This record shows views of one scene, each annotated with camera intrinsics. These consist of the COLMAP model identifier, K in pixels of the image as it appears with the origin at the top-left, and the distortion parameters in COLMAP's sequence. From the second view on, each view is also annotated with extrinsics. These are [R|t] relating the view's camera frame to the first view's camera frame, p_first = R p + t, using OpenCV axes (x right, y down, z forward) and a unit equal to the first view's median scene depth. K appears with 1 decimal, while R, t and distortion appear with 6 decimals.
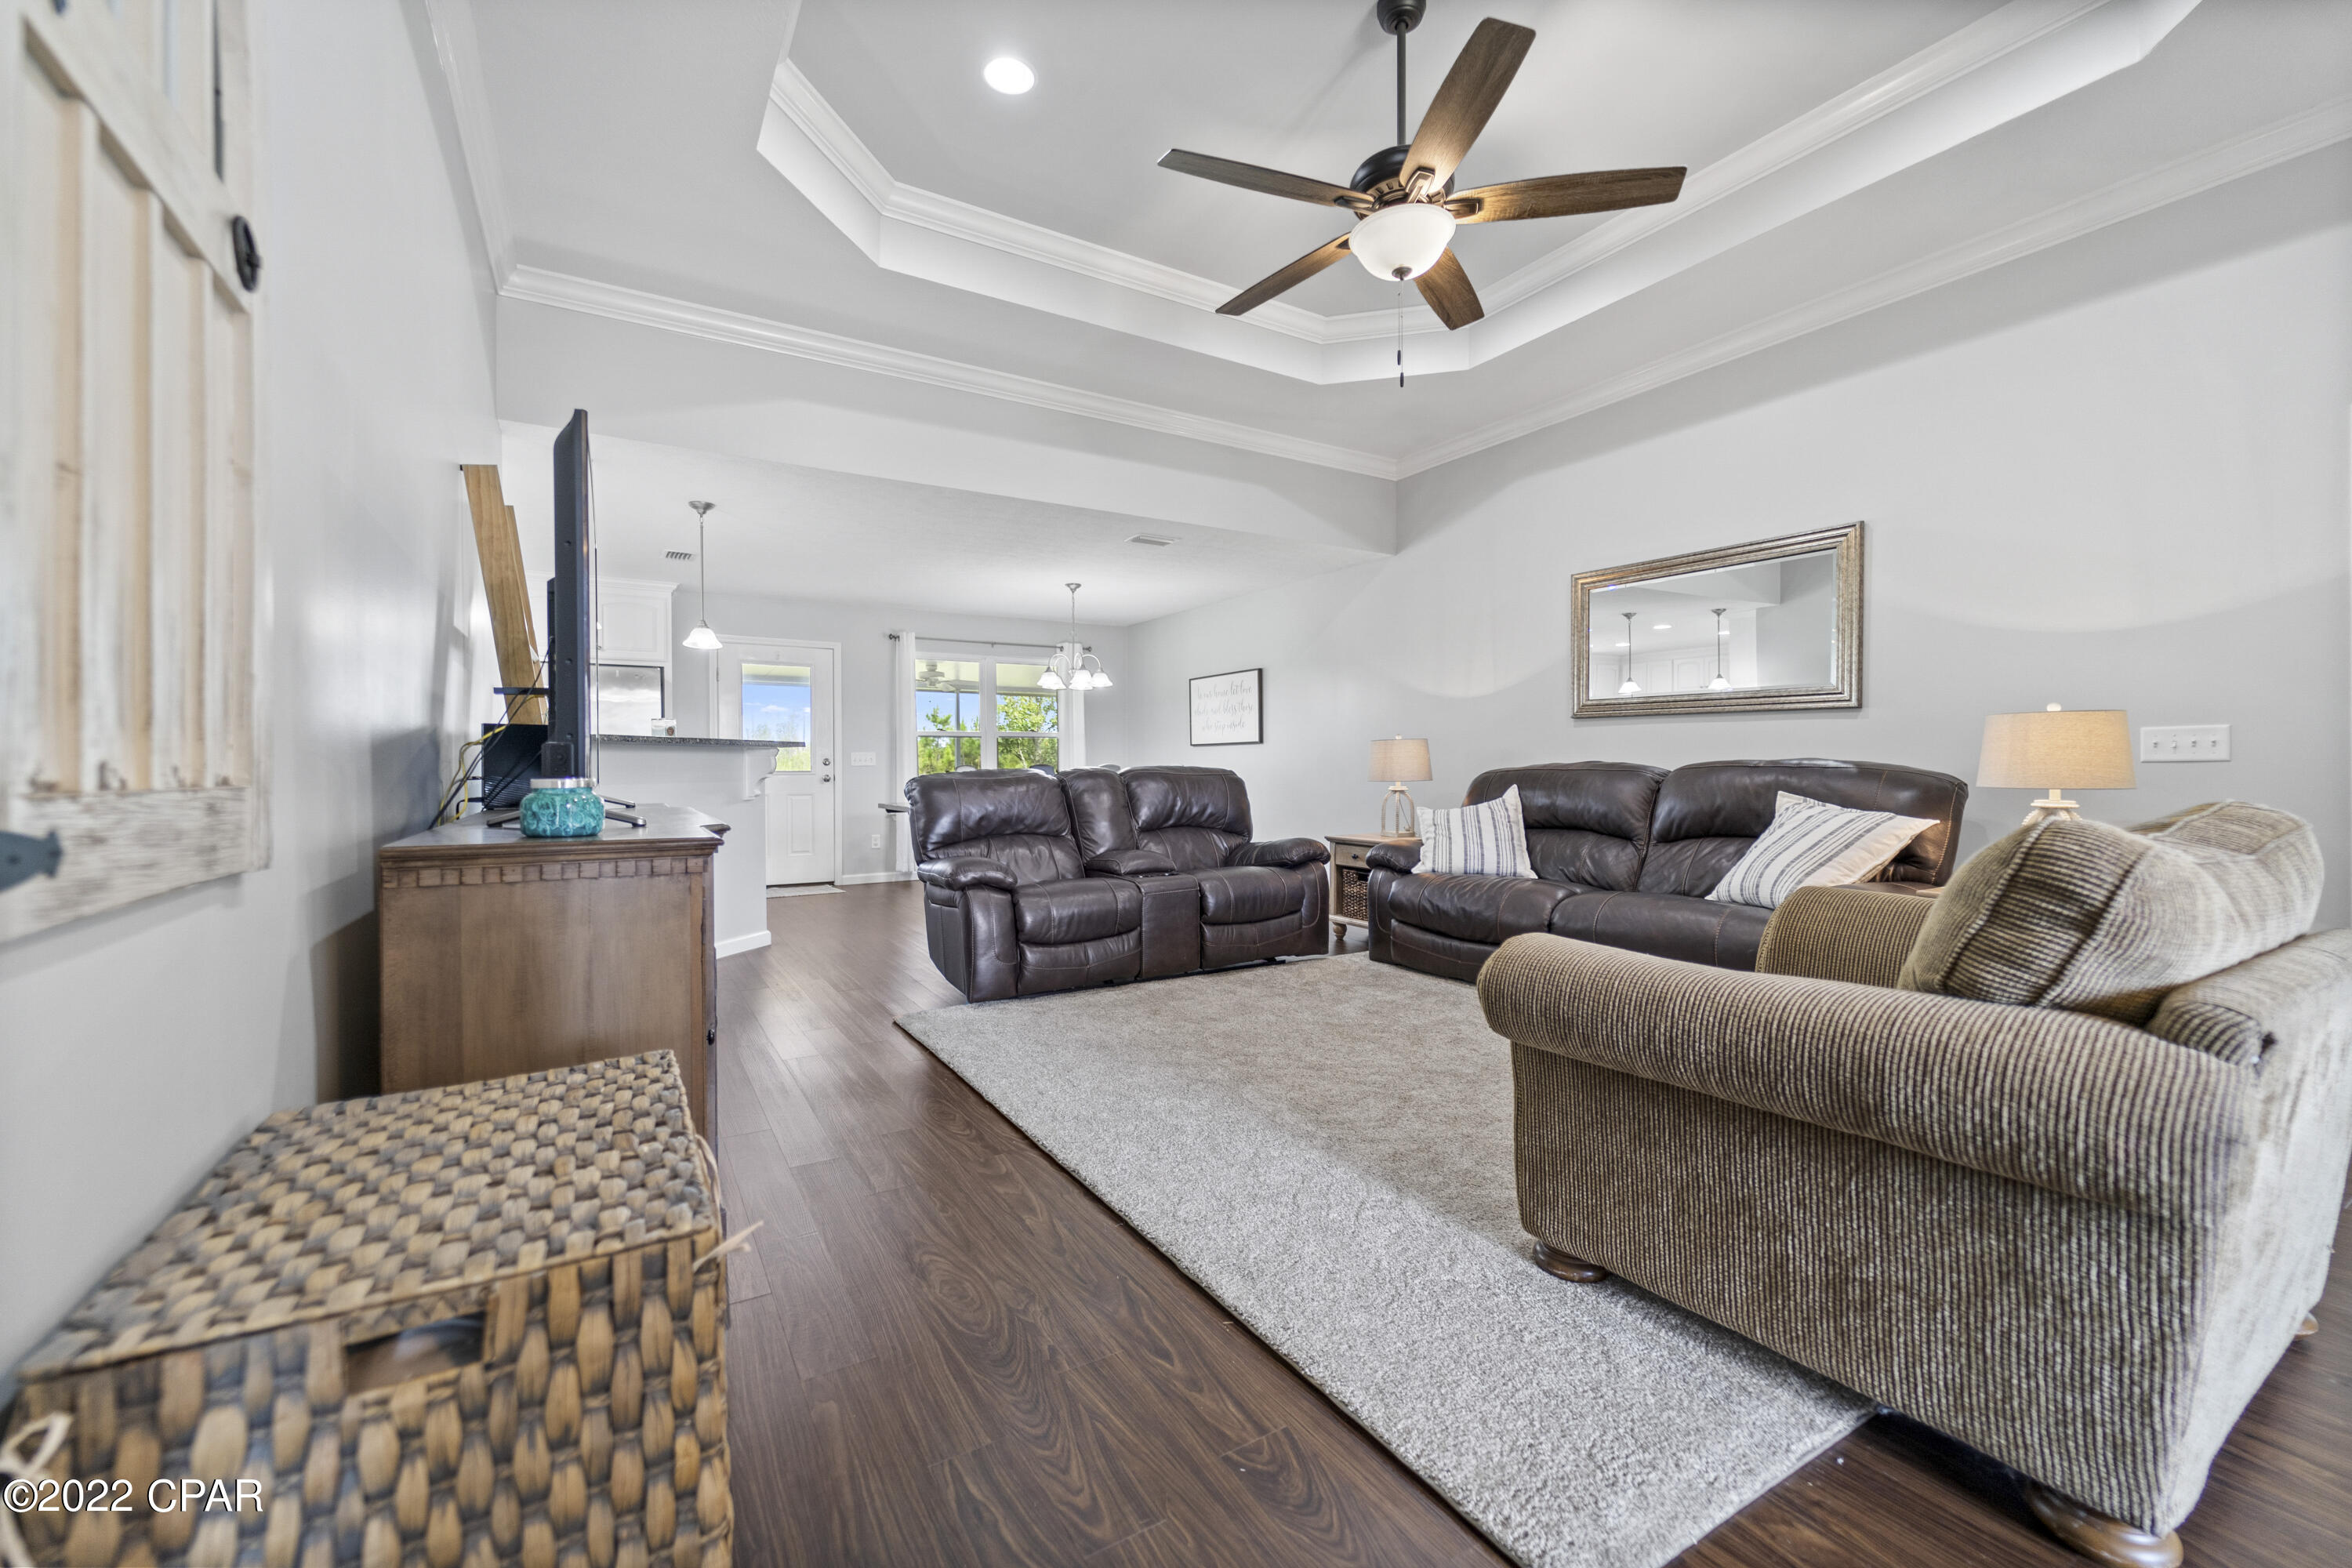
lens RADIAL K [[948.4, 0, 1162.4], [0, 948.4, 772.3], [0, 0, 1]] dist [-0.001314, -0.000148]
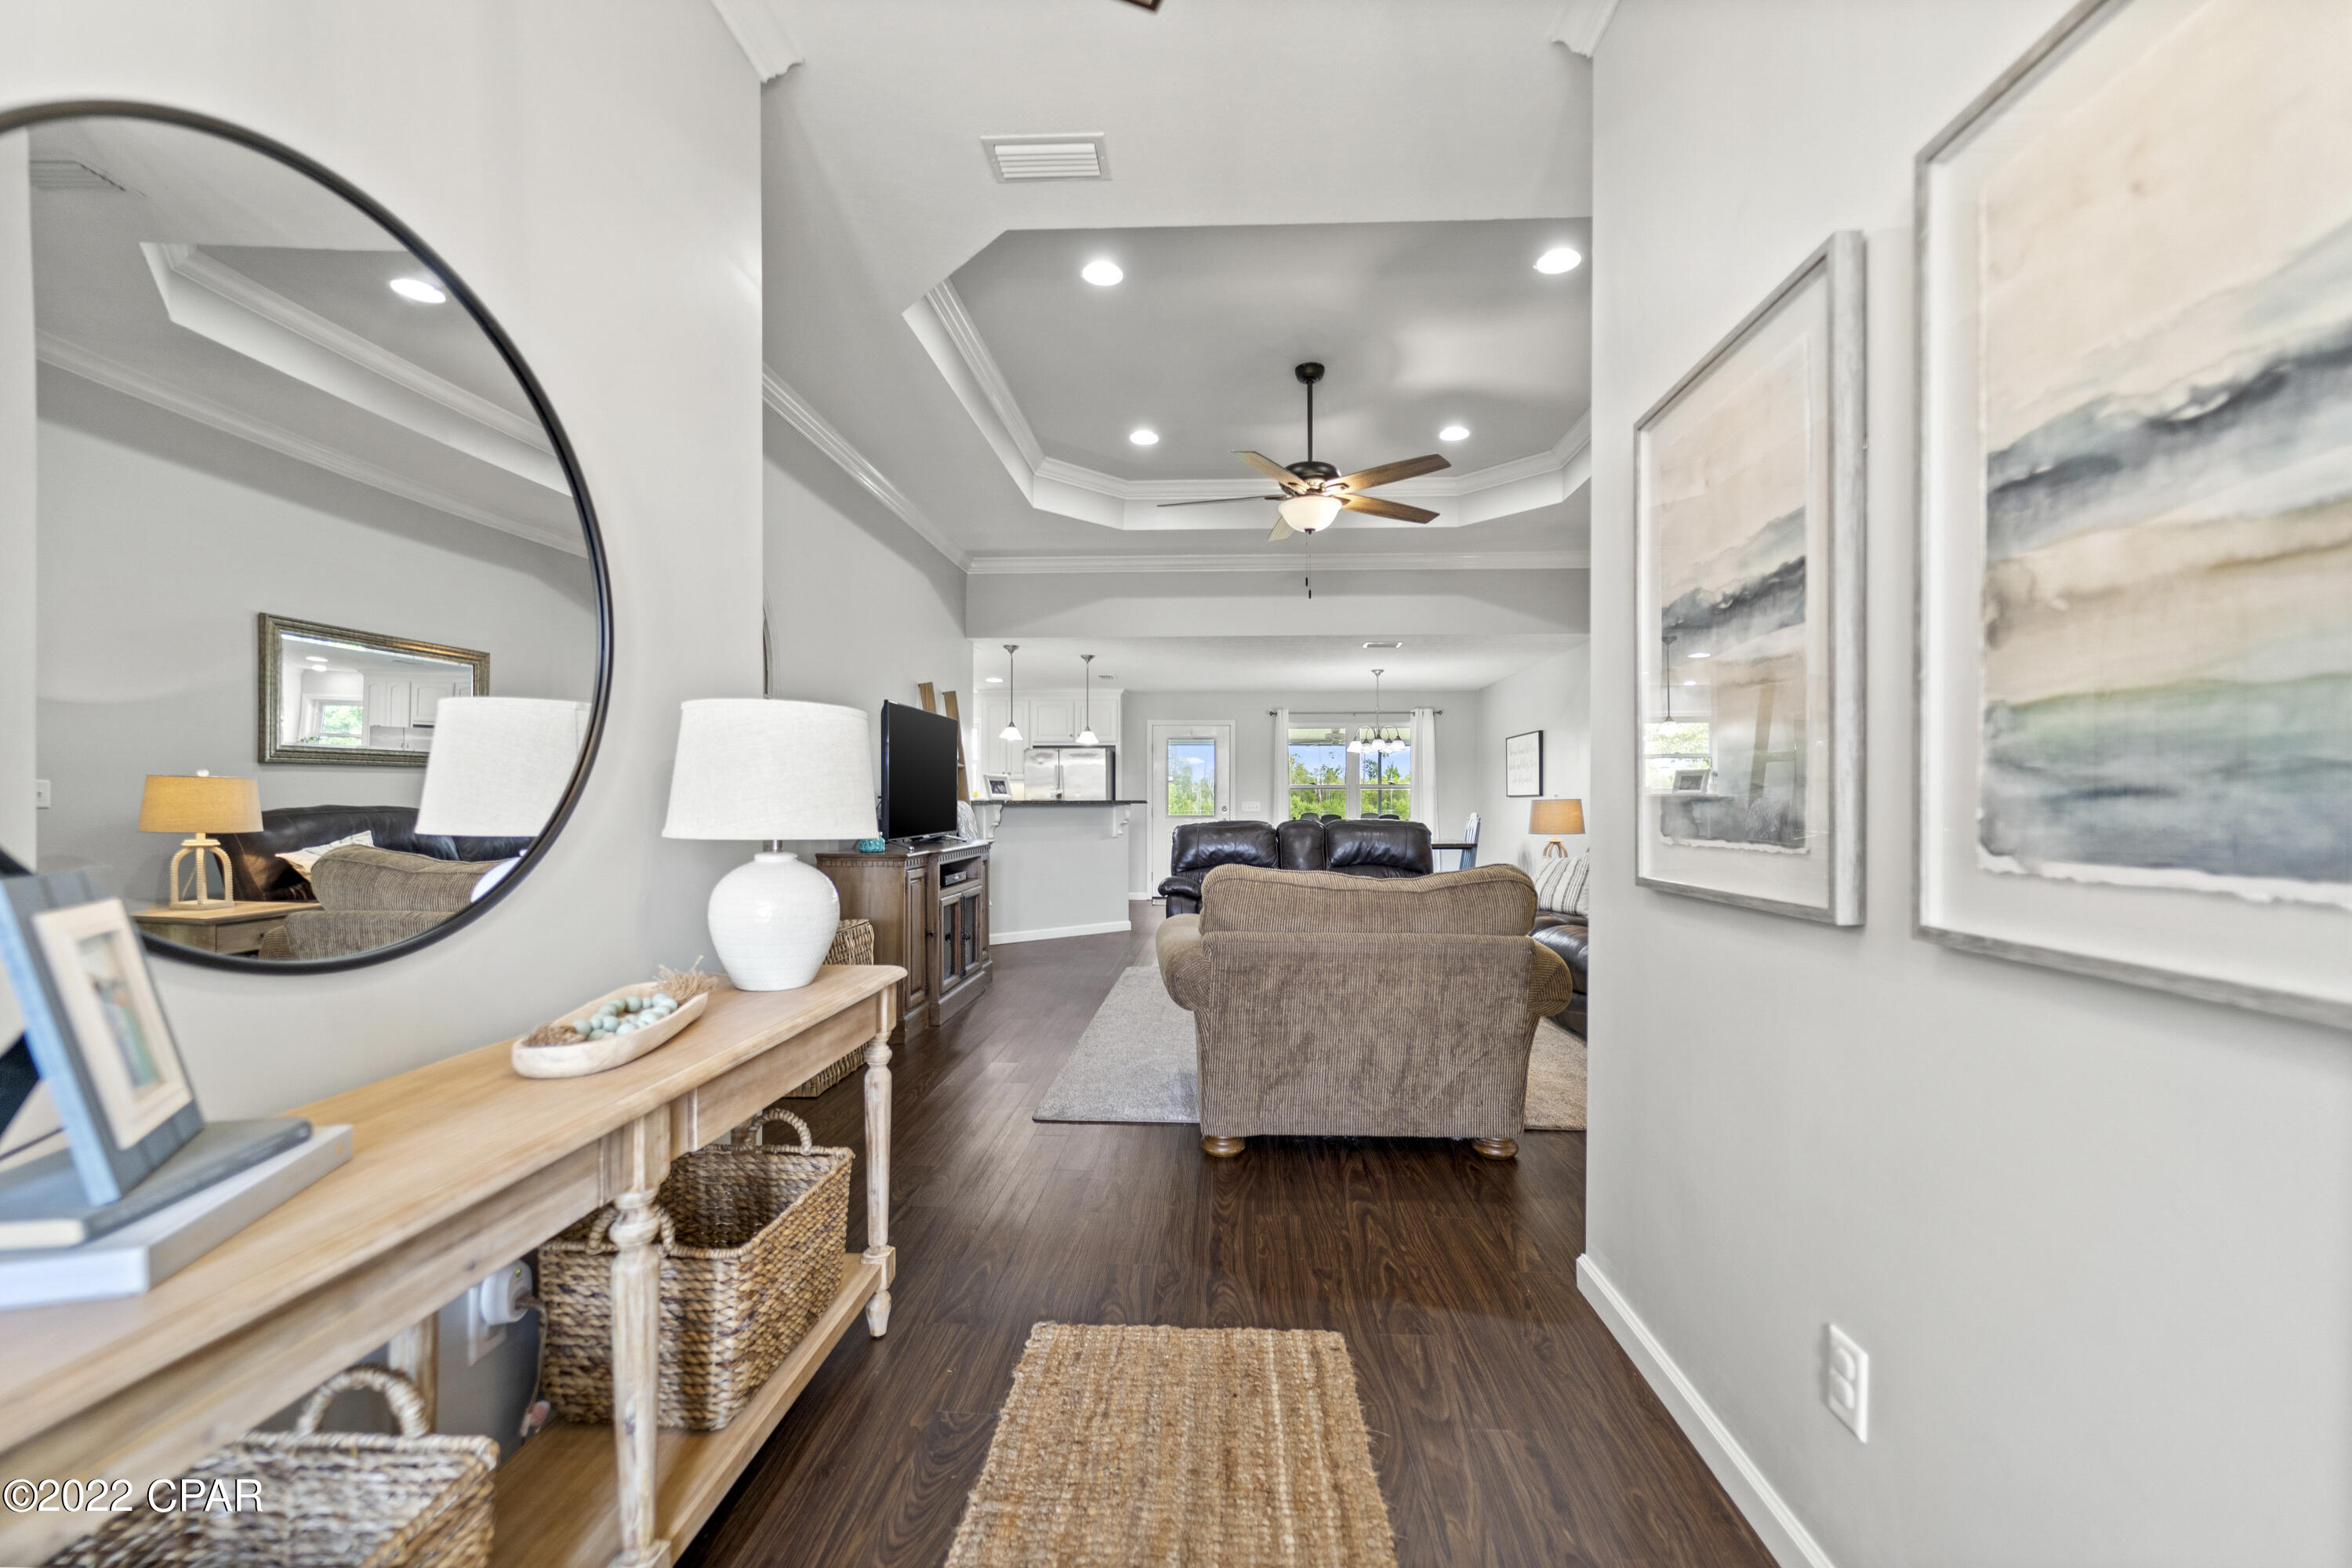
lens RADIAL K [[948.4, 0, 1180.9], [0, 948.4, 800.0], [0, 0, 1]] dist [-0.001314, -0.000148]
pose [[0.837295, 0.004456, -0.546733, 0.552263], [-0.007744, 0.999963, -0.003709, -0.028171], [0.546696, 0.007339, 0.837299, -0.287866]]
